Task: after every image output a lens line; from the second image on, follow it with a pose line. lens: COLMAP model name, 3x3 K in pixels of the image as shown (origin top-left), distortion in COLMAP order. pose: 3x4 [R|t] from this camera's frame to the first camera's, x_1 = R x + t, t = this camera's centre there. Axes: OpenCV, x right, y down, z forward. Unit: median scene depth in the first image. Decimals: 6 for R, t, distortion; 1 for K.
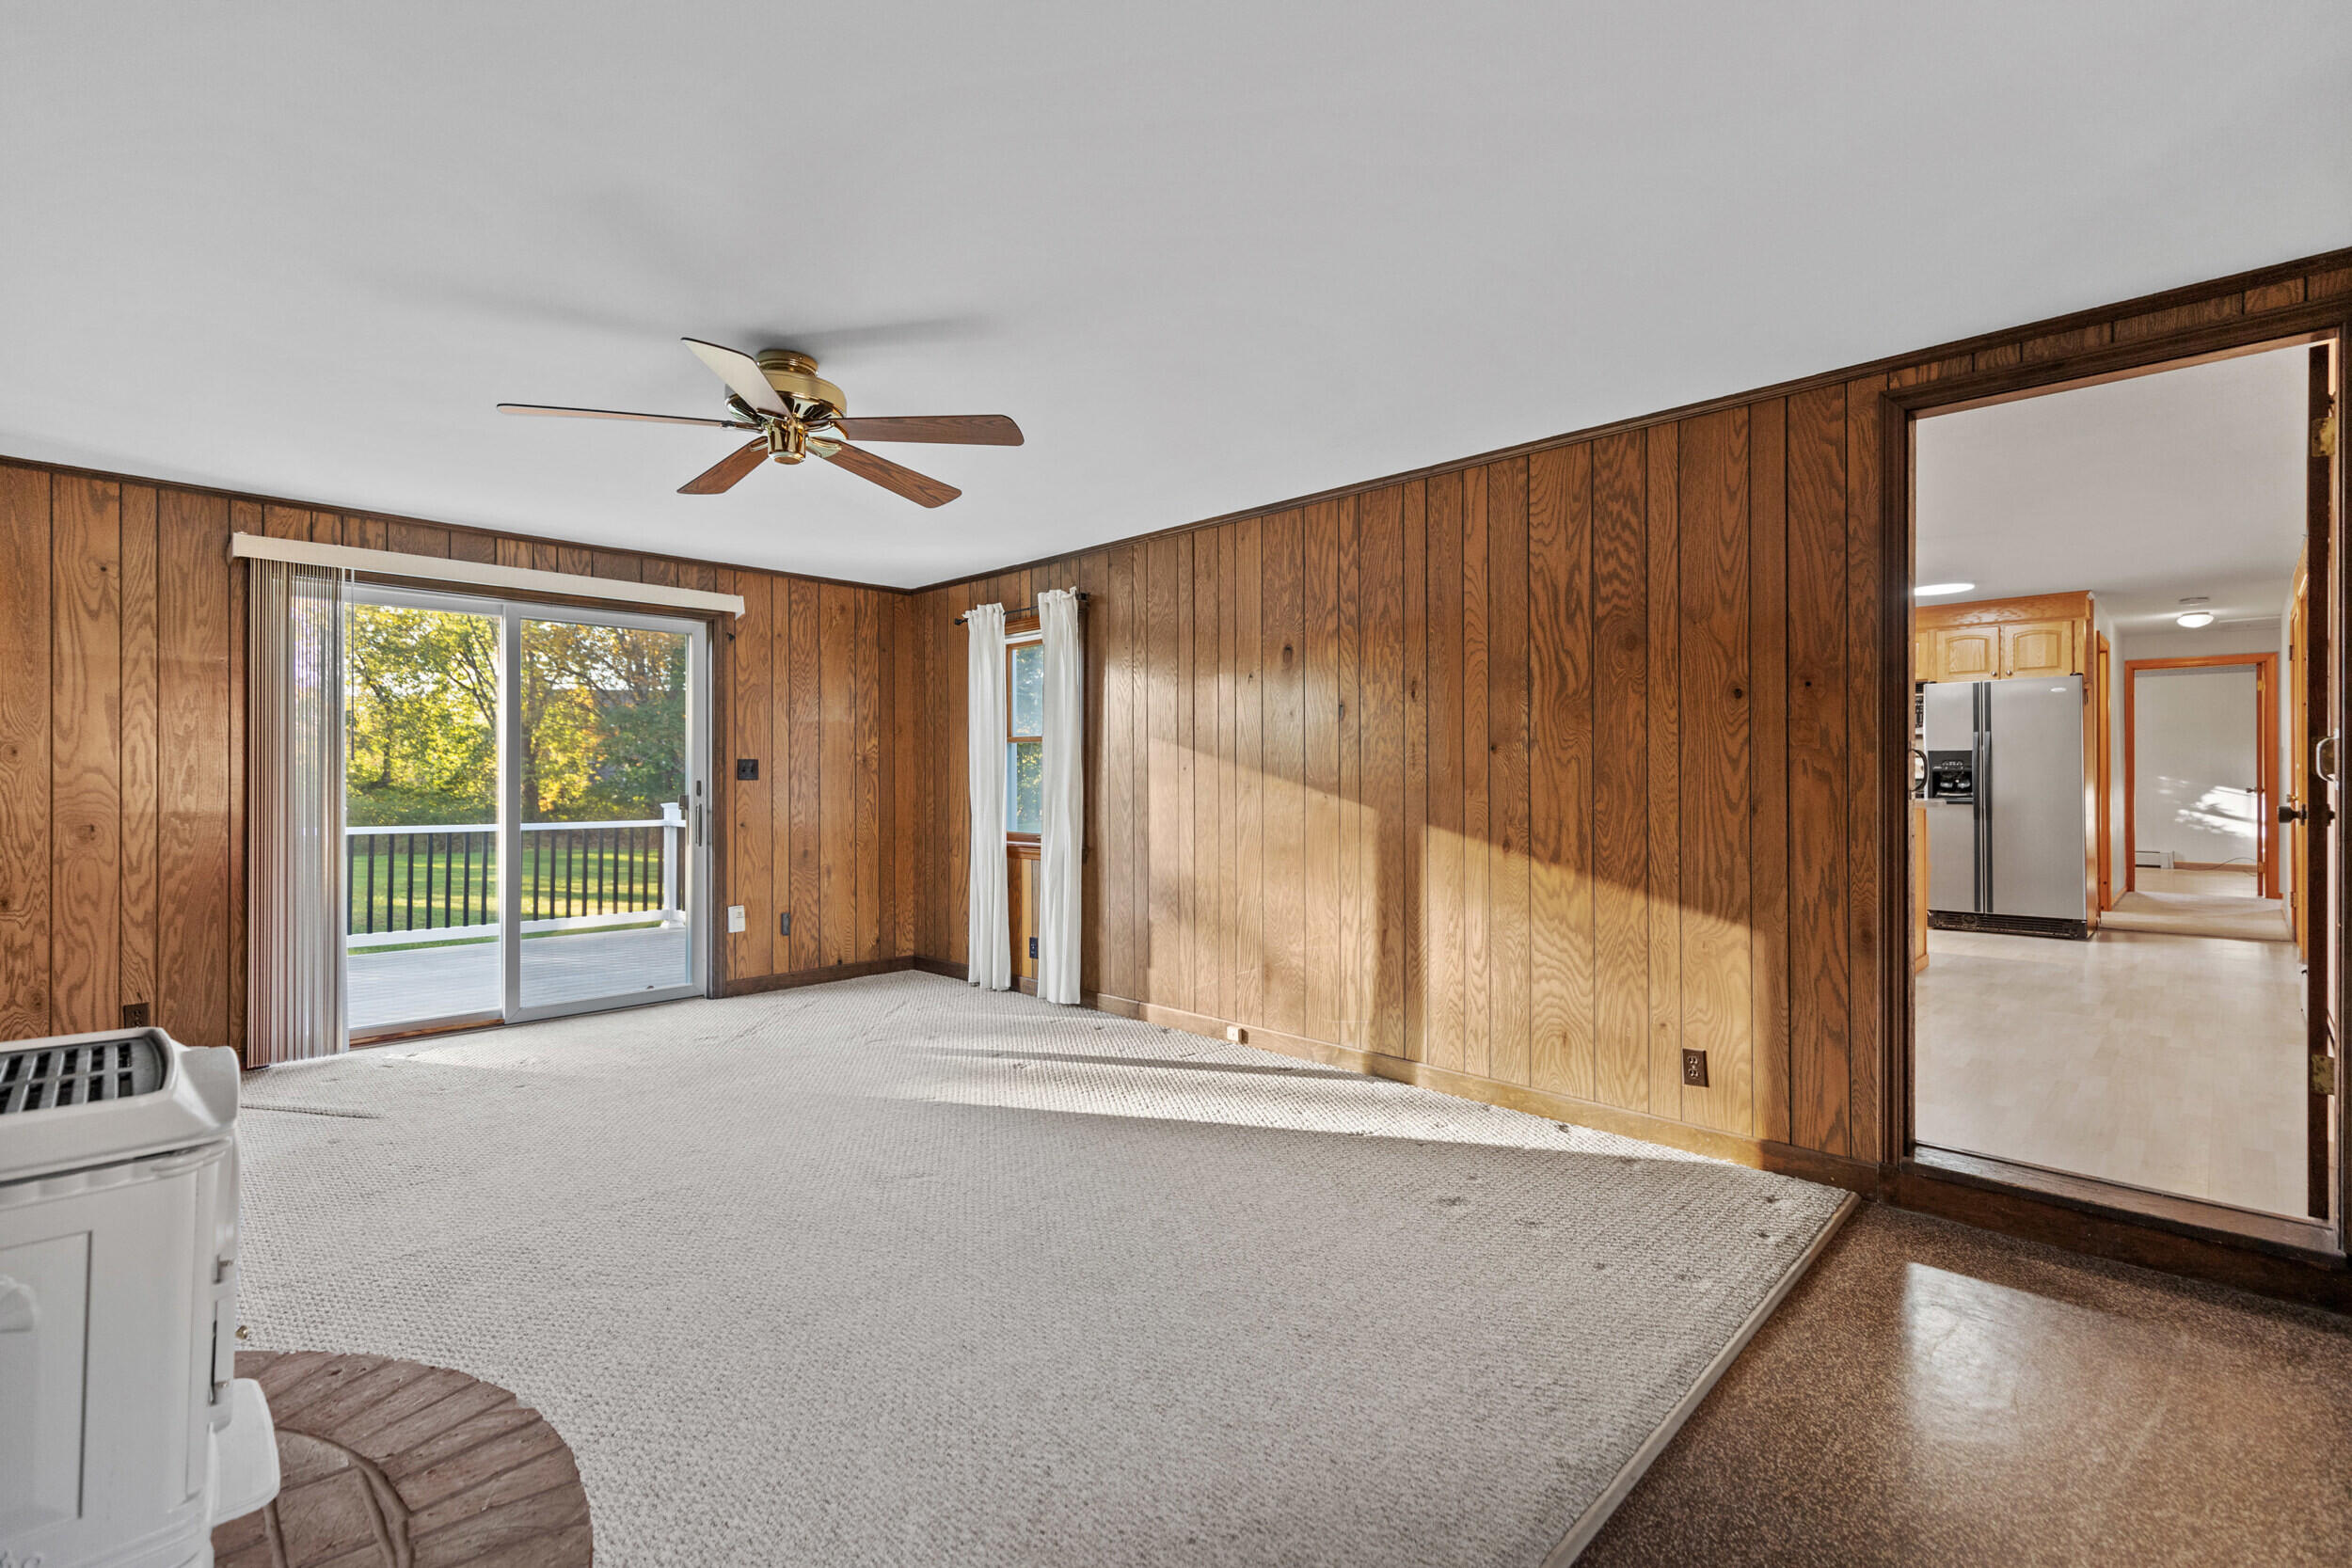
lens RADIAL K [[1062.1, 0, 1171.4], [0, 1062.1, 778.8], [0, 0, 1]] dist [0.003350, -0.000266]
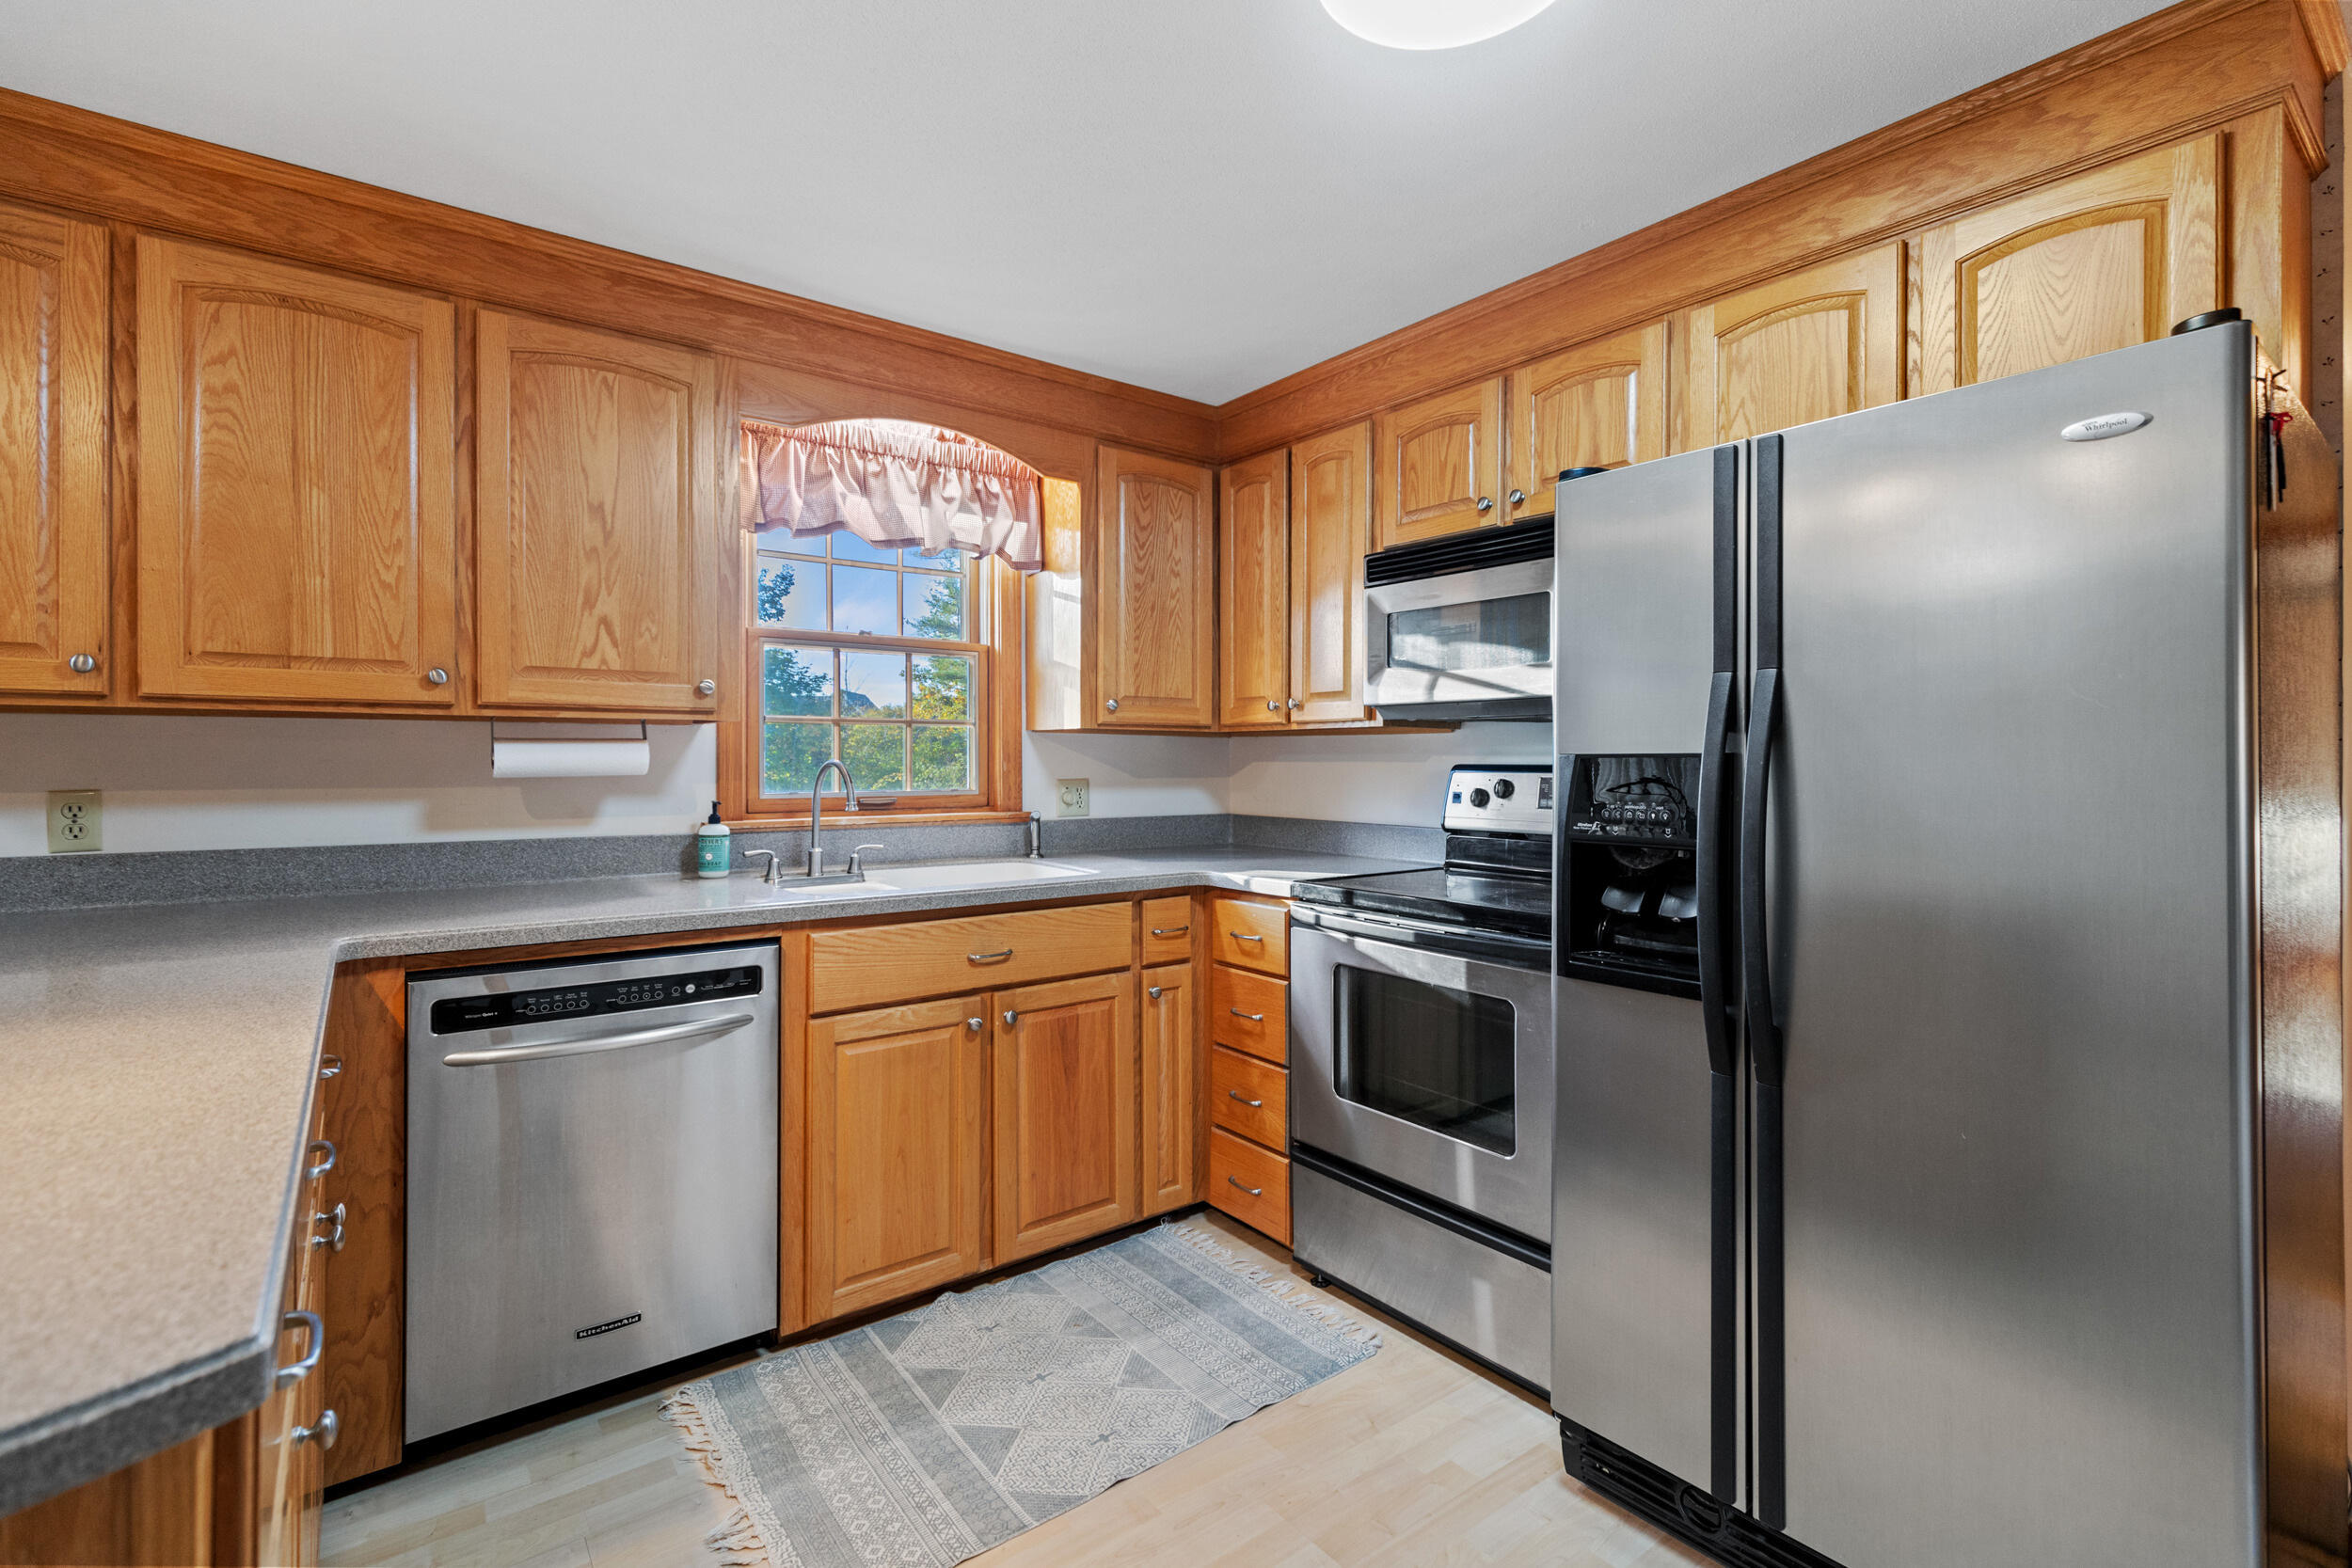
lens RADIAL K [[1062.1, 0, 1180.8], [0, 1062.1, 775.7], [0, 0, 1]] dist [0.003350, -0.000266]
pose [[0.990595, 0.000869, -0.136824, 0.662446], [-0.000551, 0.999997, 0.002358, -0.022030], [0.136826, -0.002261, 0.990593, 0.752875]]
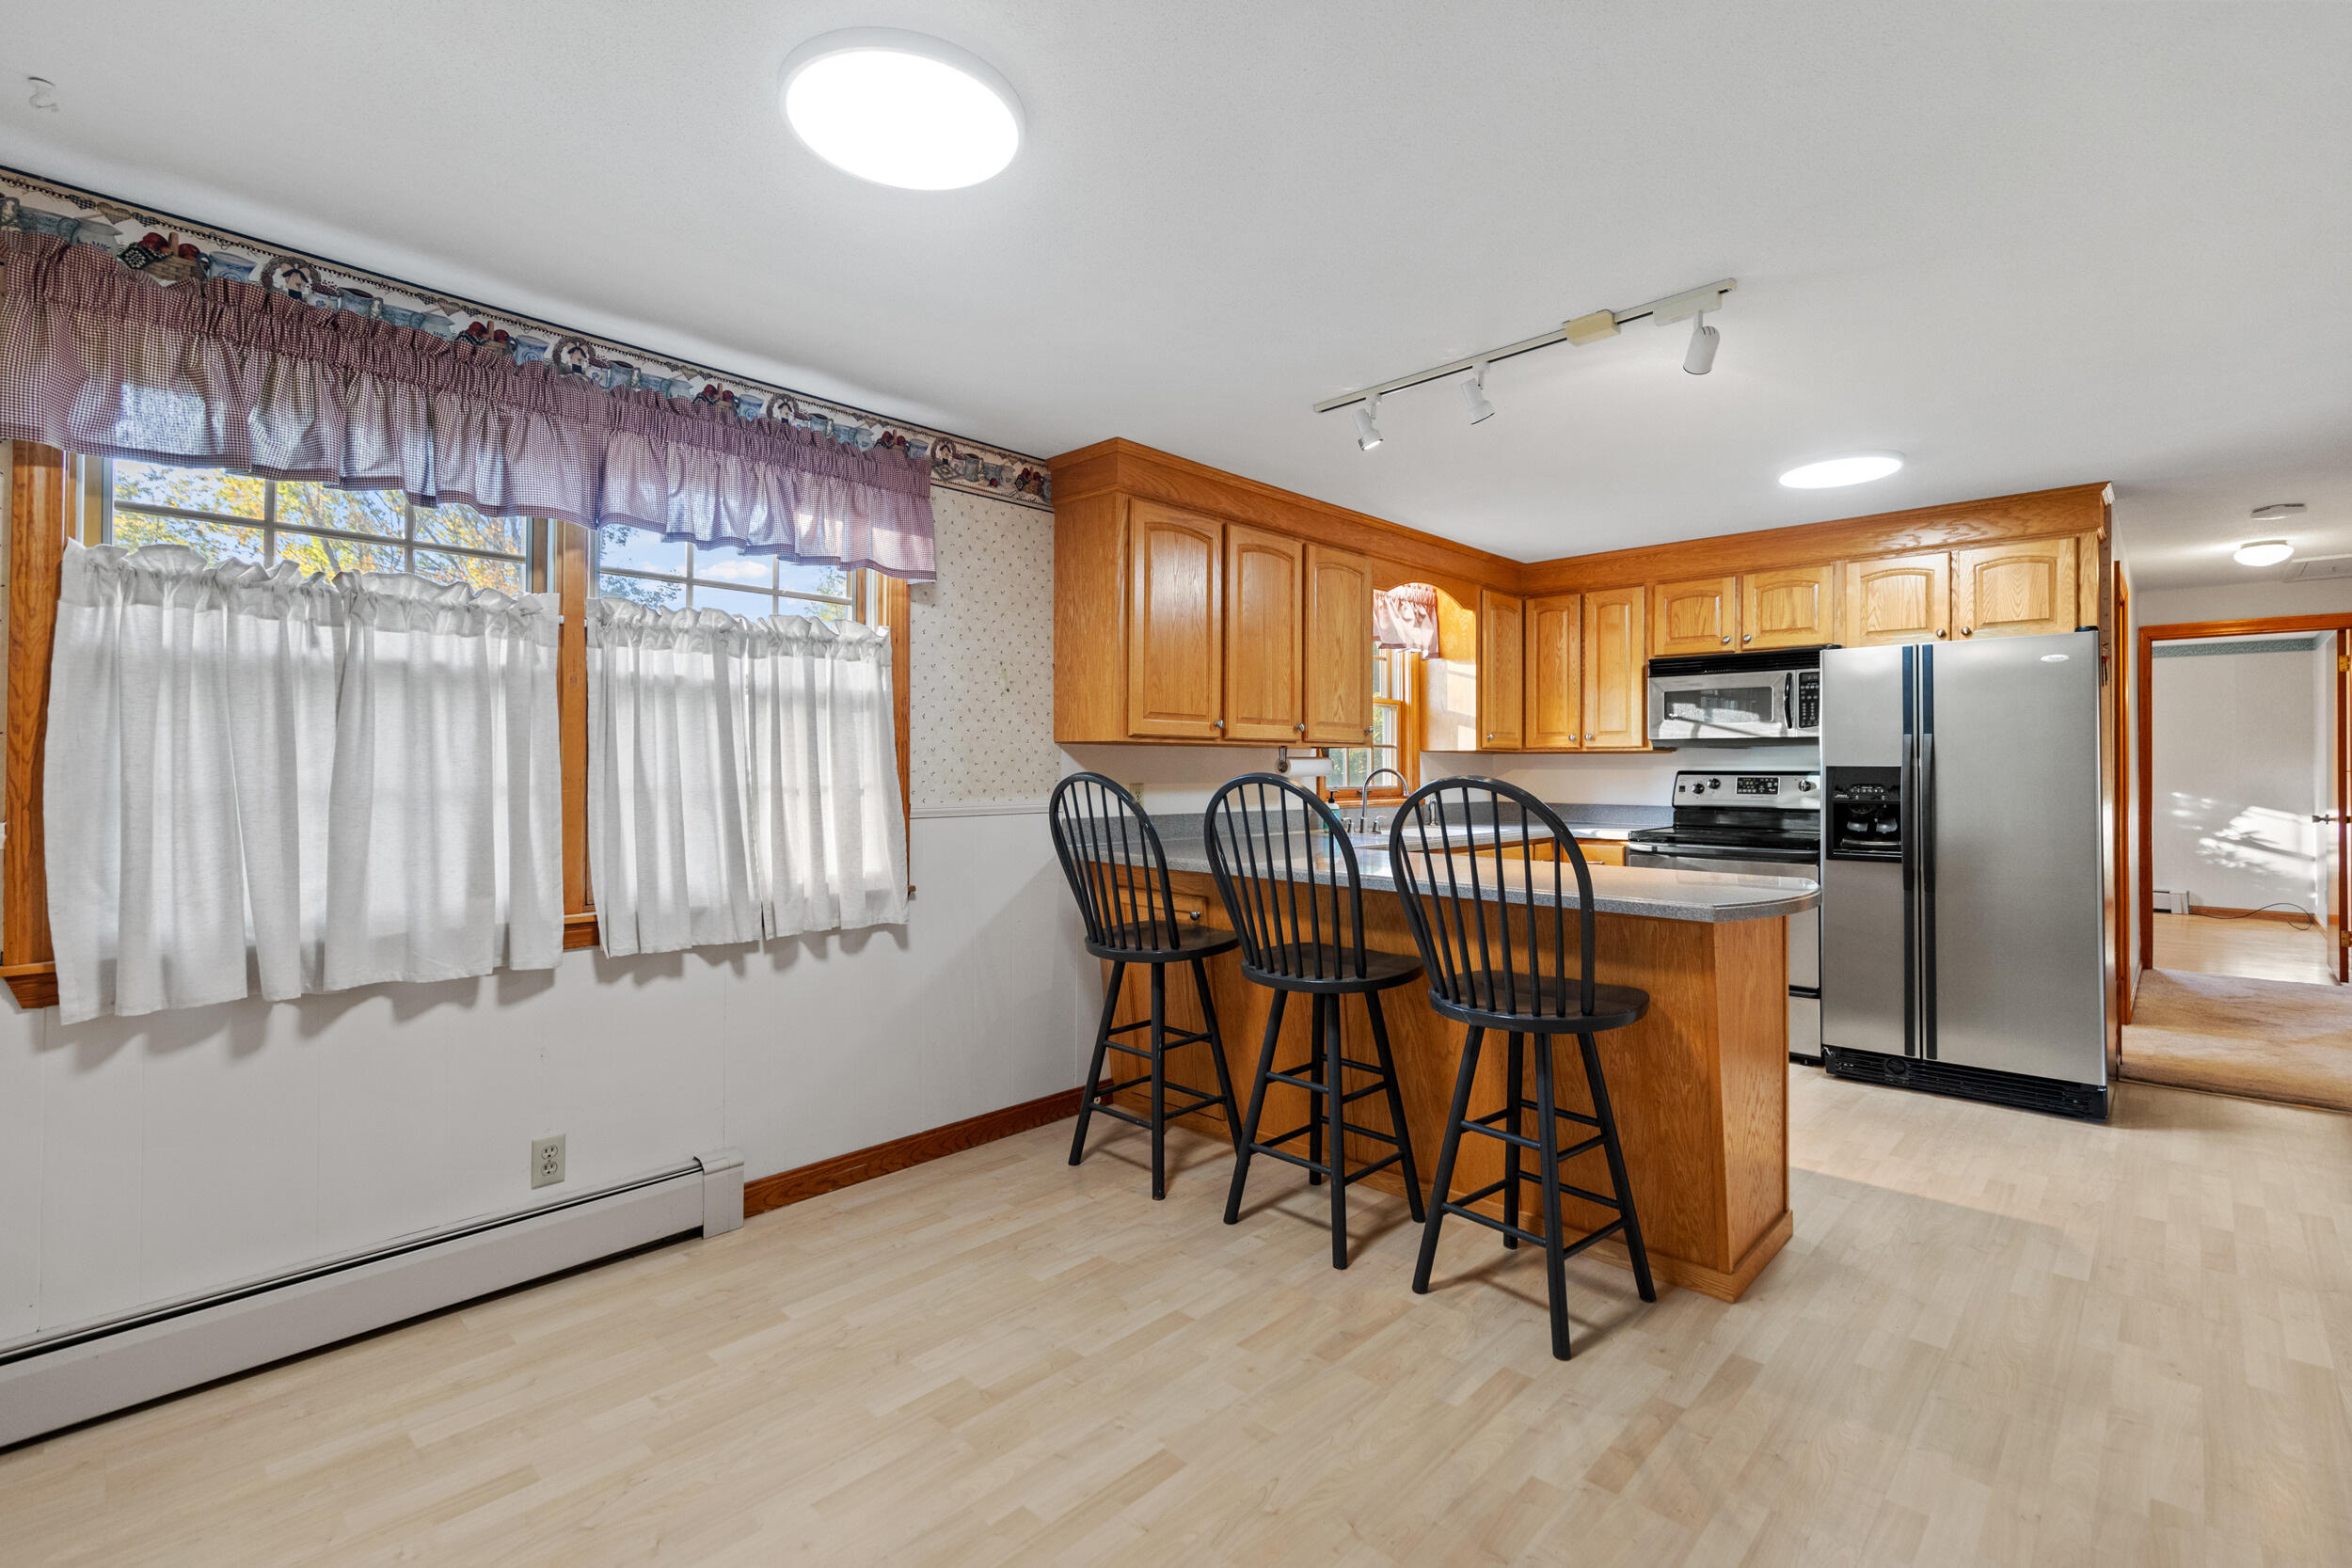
lens RADIAL K [[1062.1, 0, 1172.0], [0, 1062.1, 777.5], [0, 0, 1]] dist [0.003350, -0.000266]
pose [[0.999842, -0.000055, 0.017800, 0.350869], [0.000065, 1.000000, -0.000516, -0.020254], [-0.017800, 0.000517, 0.999841, 0.436727]]
